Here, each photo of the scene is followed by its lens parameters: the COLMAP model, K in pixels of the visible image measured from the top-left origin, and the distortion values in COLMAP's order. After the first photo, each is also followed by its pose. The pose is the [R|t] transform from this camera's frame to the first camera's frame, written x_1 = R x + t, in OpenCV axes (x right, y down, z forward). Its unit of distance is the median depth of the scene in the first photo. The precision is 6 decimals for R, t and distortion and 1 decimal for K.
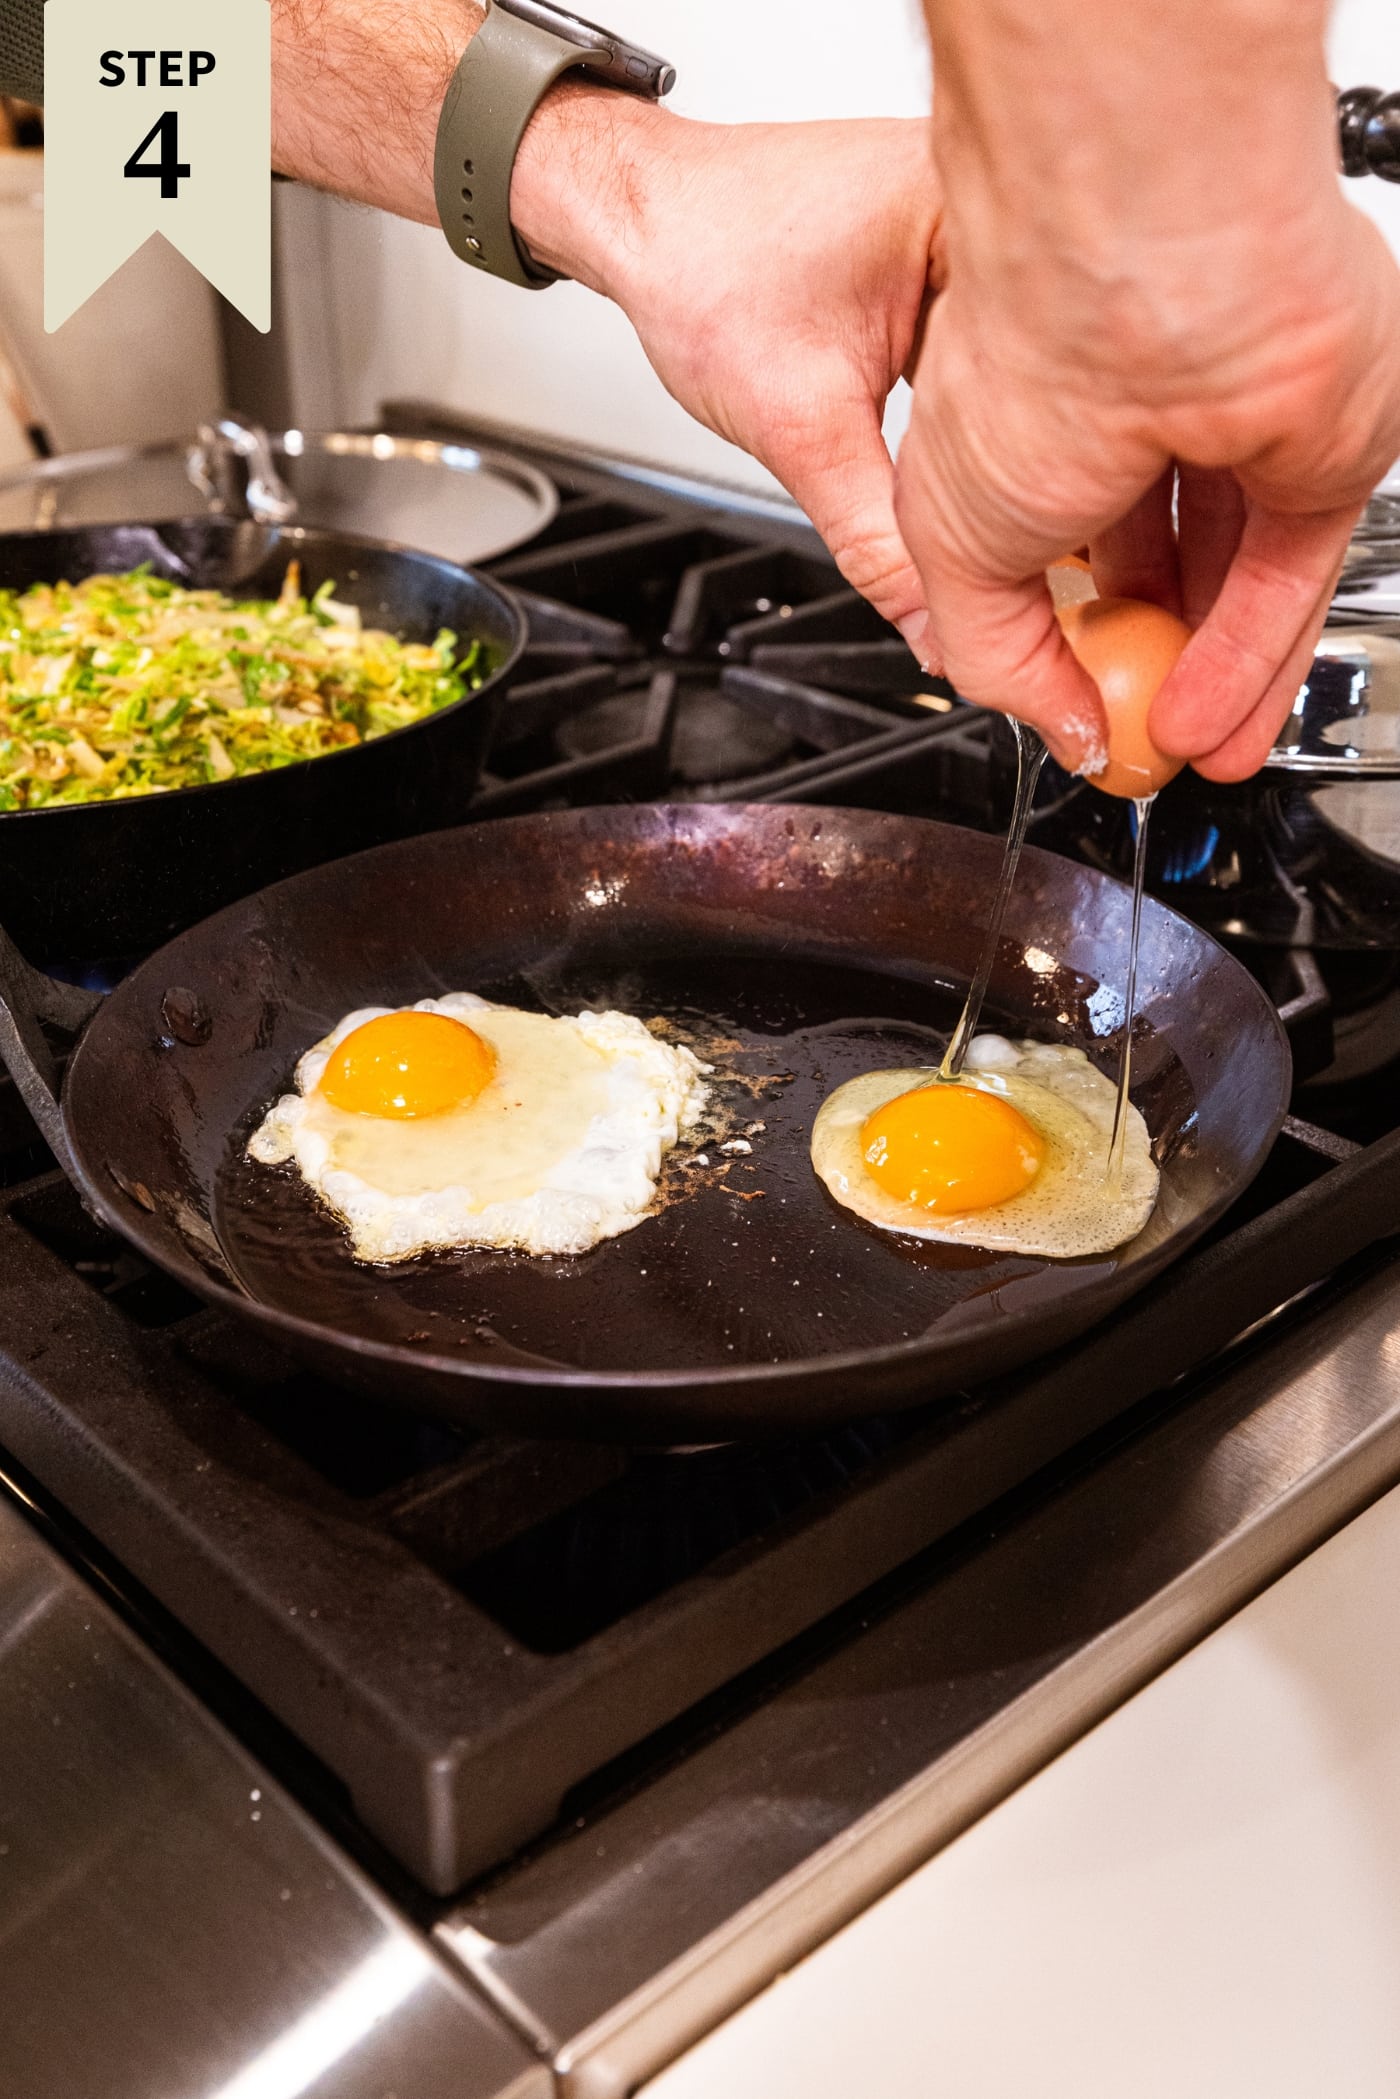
lens RADIAL K [[2150.9, 0, 723.9], [0, 2150.9, 1256.0], [0, 0, 1]] dist [-0.003039, -0.039613]
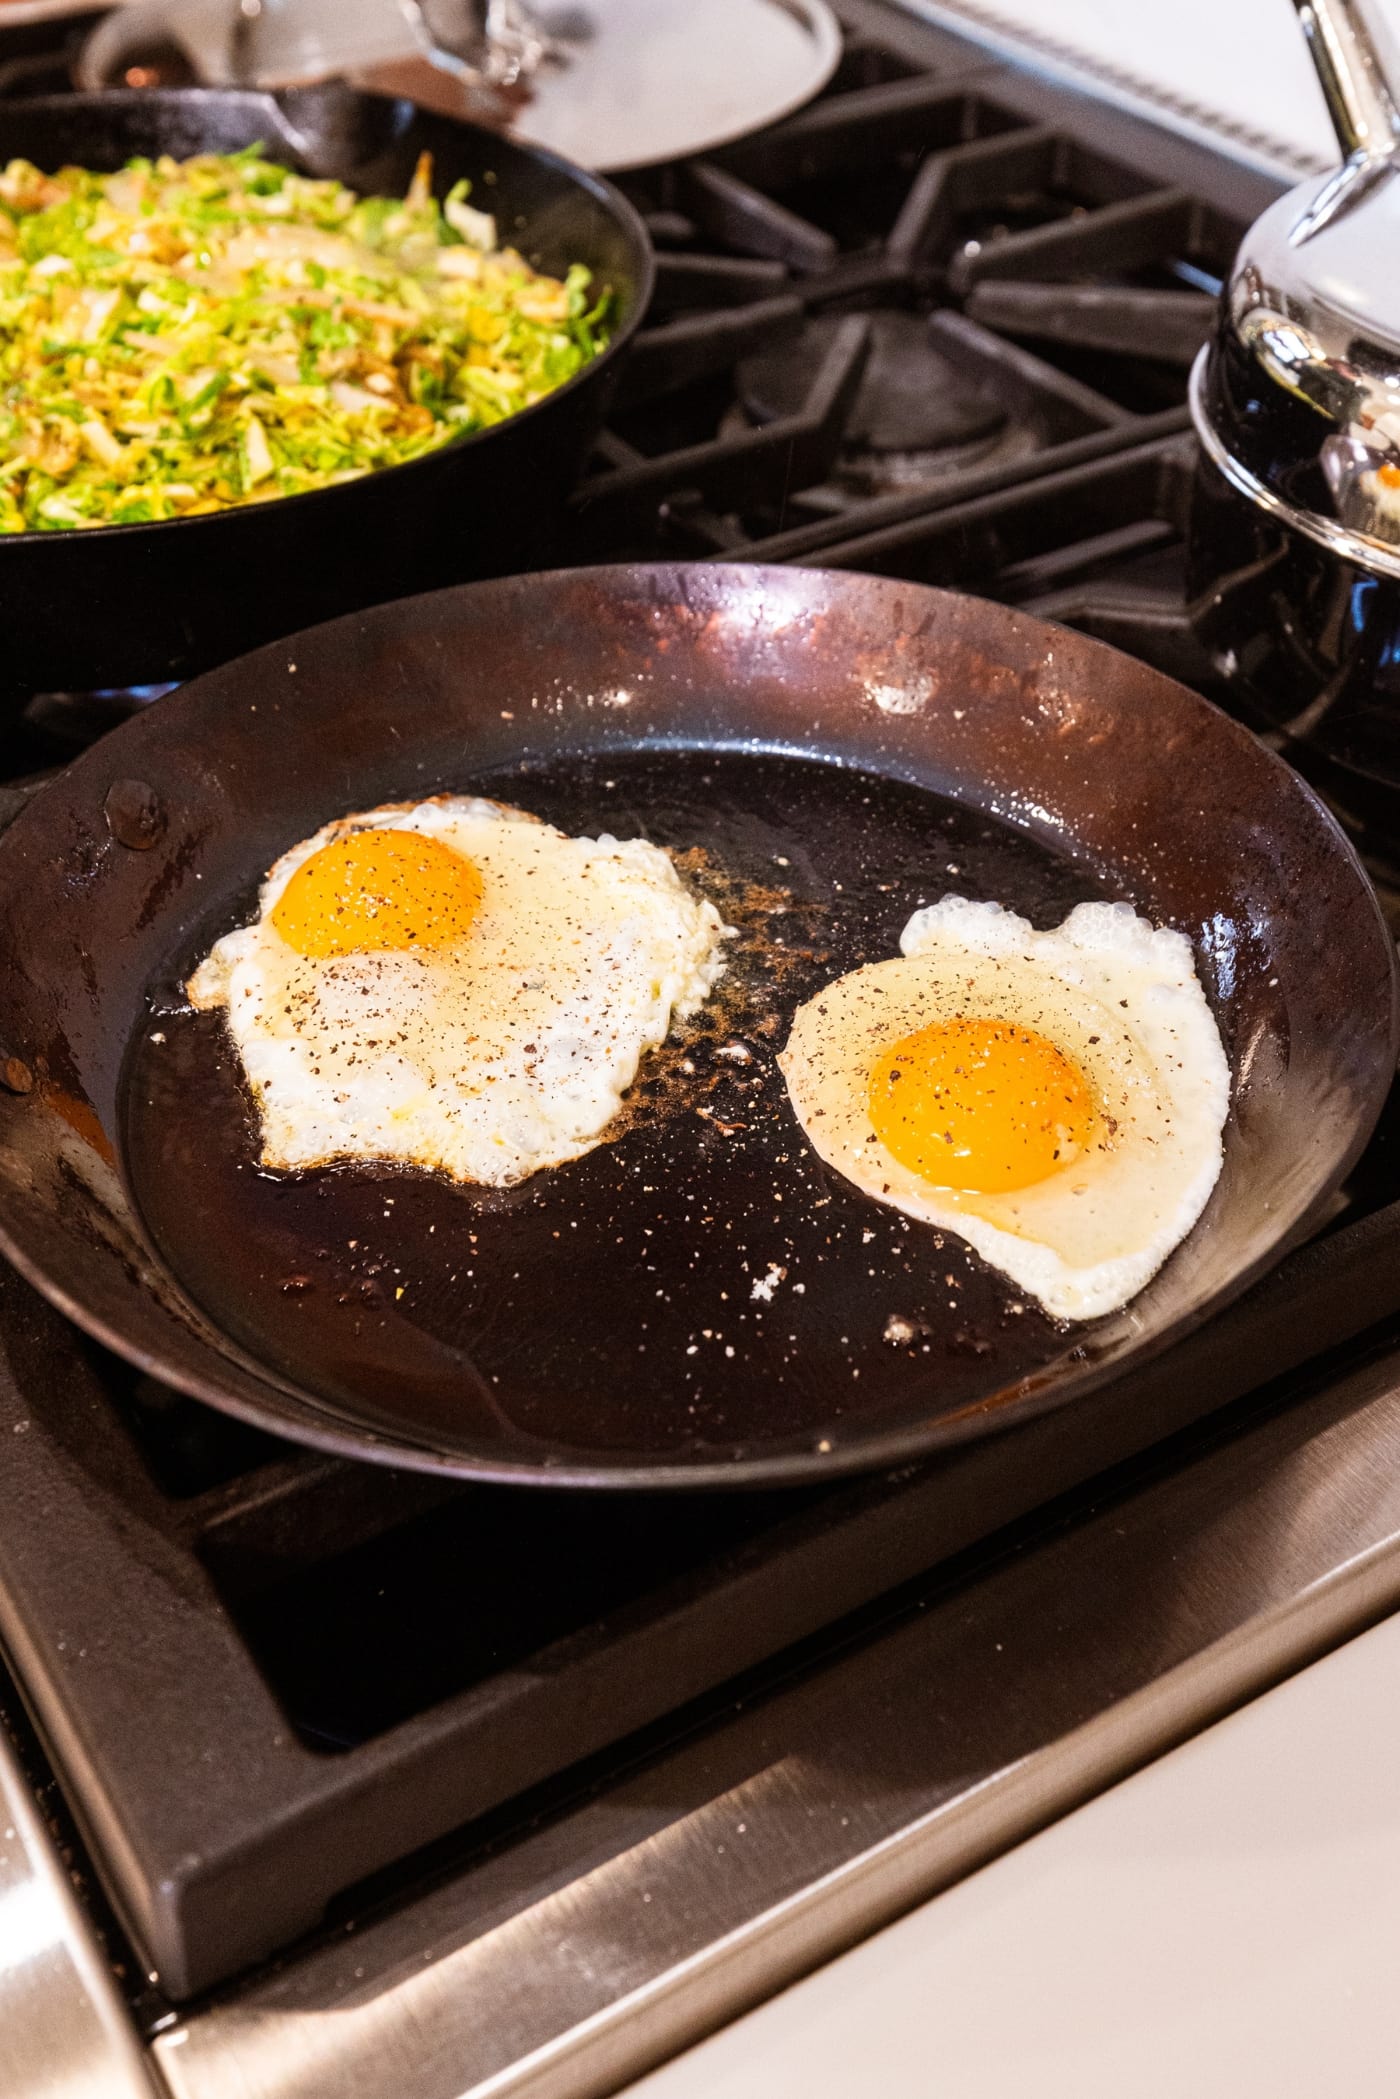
lens RADIAL K [[2282.2, 0, 703.0], [0, 2282.2, 1207.9], [0, 0, 1]] dist [0.003478, -0.014060]
pose [[0.983499, 0.127221, -0.128622, 0.093404], [-0.101137, 0.976136, 0.192170, -0.129200], [0.150000, -0.175990, 0.972896, 0.092030]]
